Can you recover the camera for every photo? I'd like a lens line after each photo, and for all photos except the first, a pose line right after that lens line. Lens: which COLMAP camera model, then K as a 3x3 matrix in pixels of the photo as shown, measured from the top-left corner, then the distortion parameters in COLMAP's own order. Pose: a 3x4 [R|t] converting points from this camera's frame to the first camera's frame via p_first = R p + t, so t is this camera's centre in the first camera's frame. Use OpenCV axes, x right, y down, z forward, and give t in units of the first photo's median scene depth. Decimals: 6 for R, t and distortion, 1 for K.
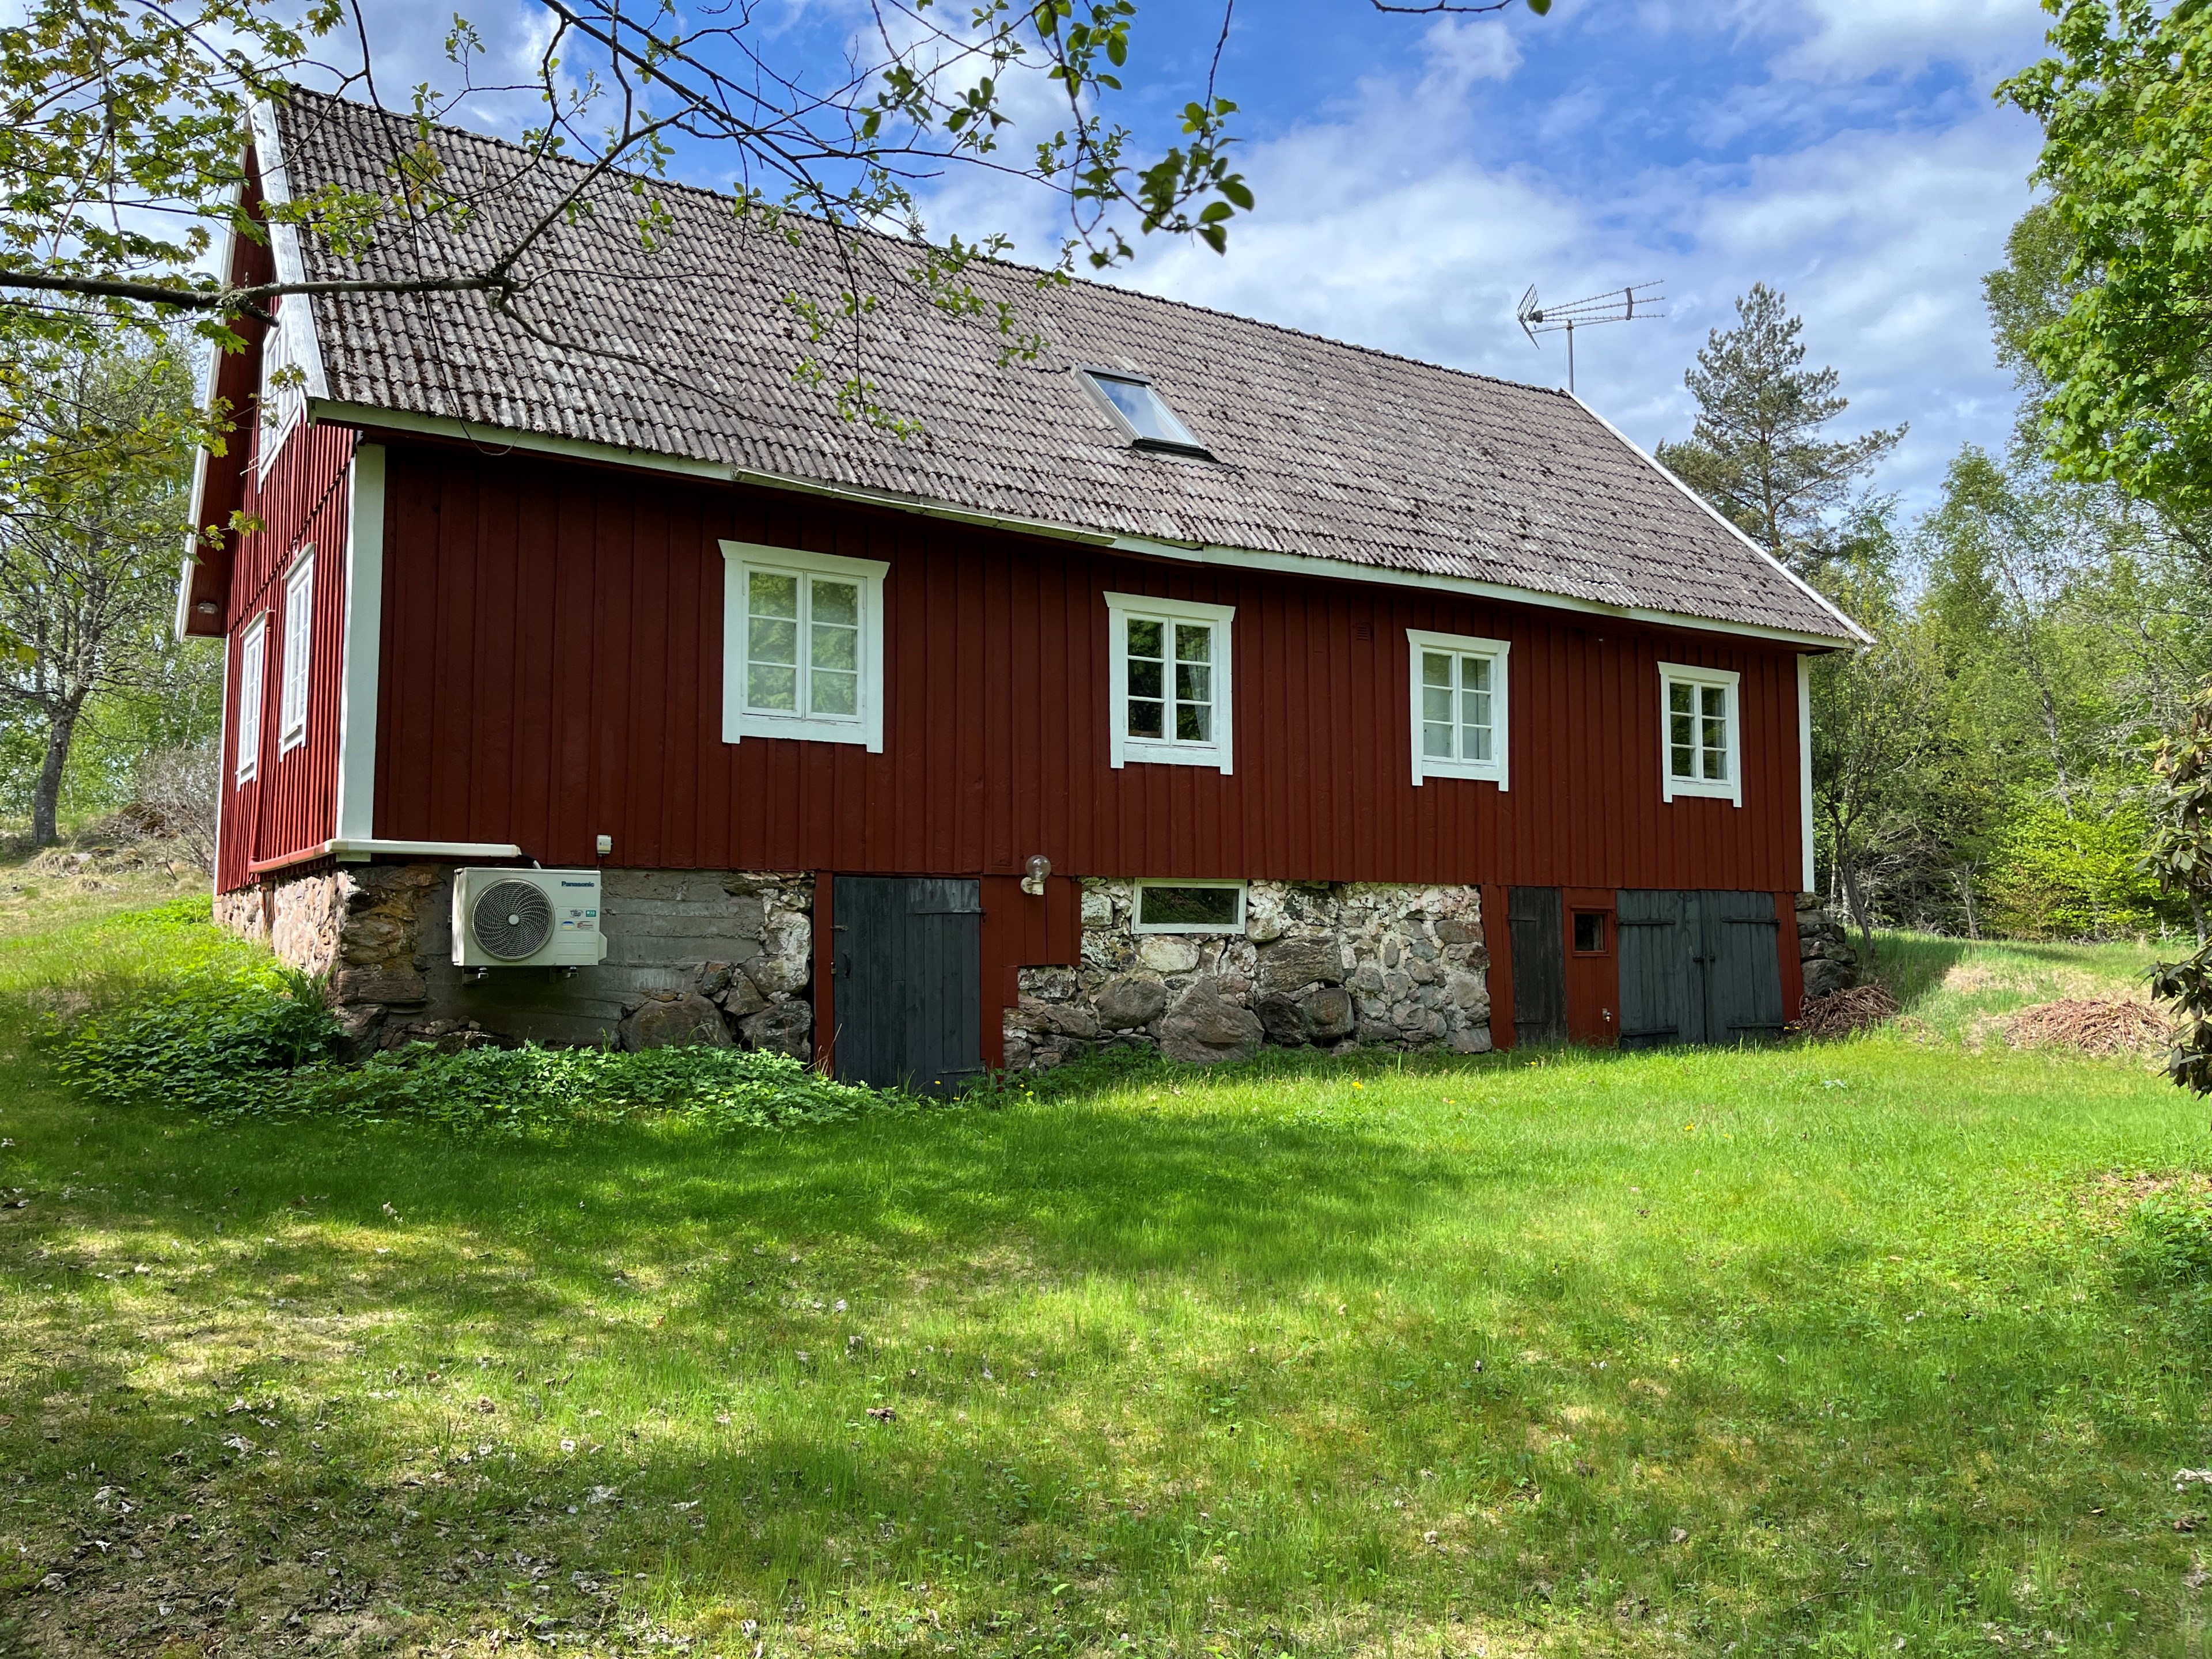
lens RADIAL K [[1671.8, 0, 1101.2], [0, 1671.8, 824.3], [0, 0, 1]] dist [0.040585, -0.013430]
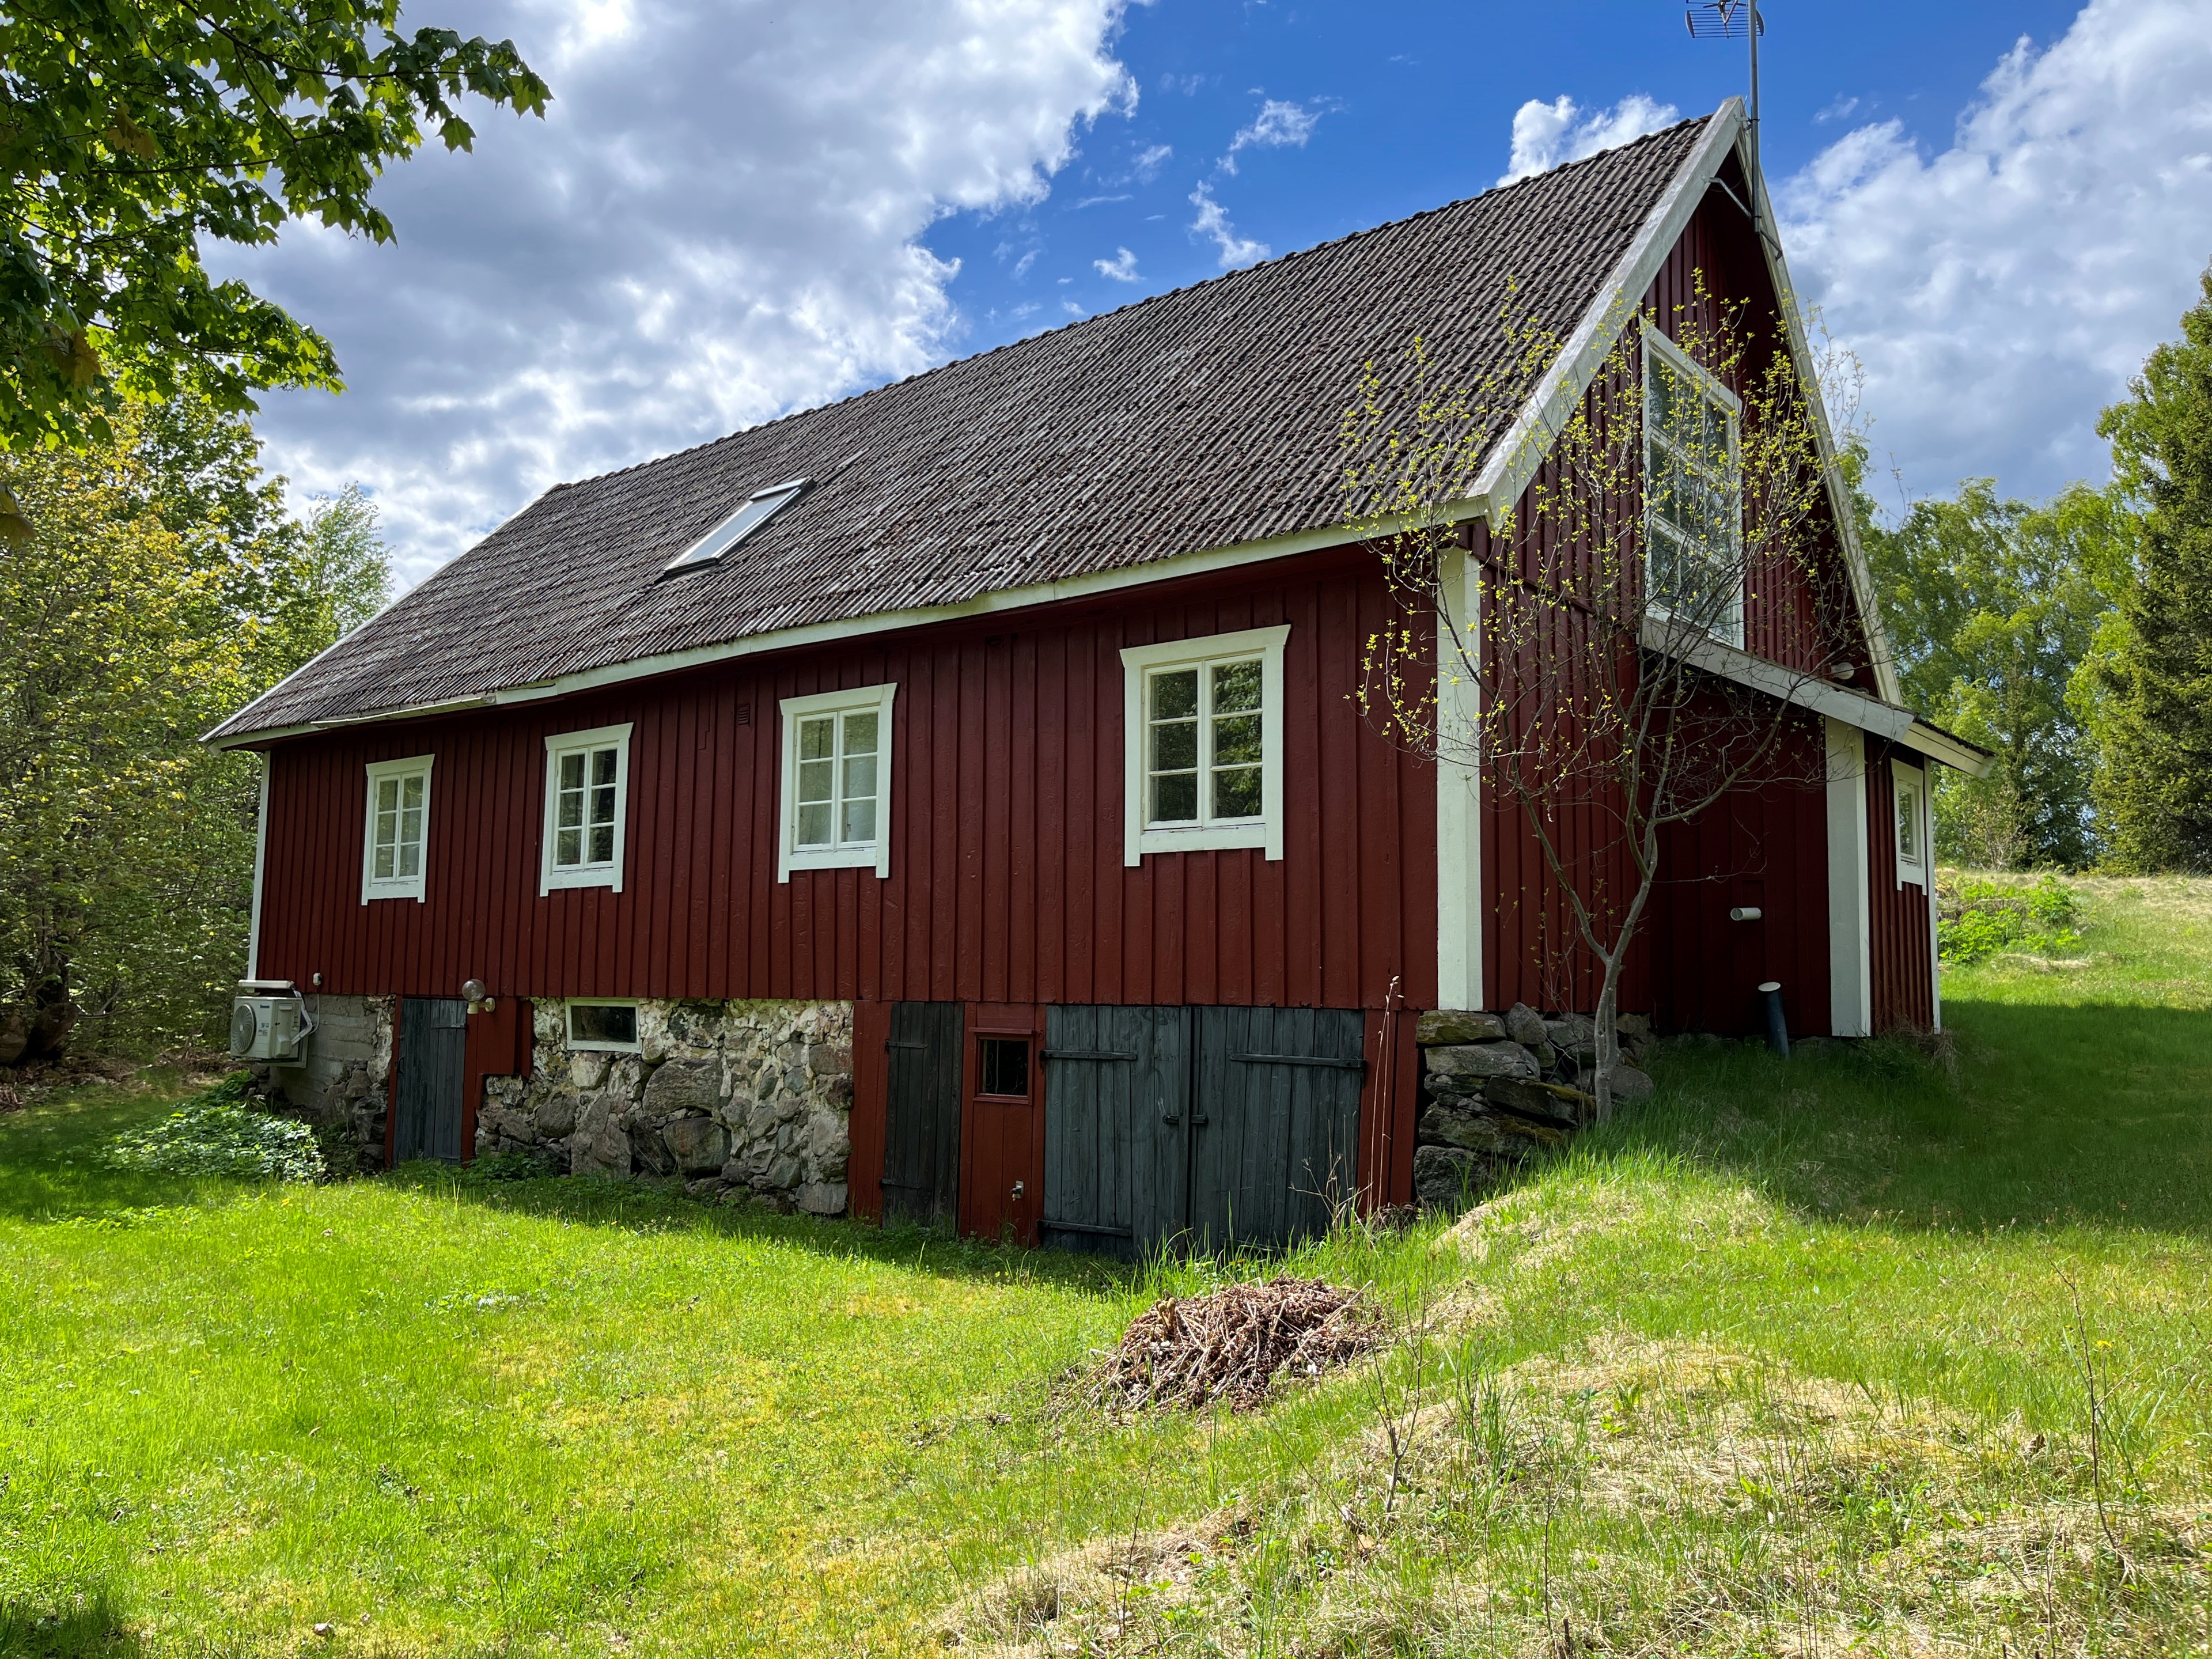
lens RADIAL K [[1671.8, 0, 1119.6], [0, 1671.8, 821.9], [0, 0, 1]] dist [0.040585, -0.013430]
pose [[0.335293, -0.085193, -0.938254, 1.127873], [0.062639, 0.995715, -0.068026, 0.015334], [0.940029, -0.035963, 0.339192, 0.948545]]
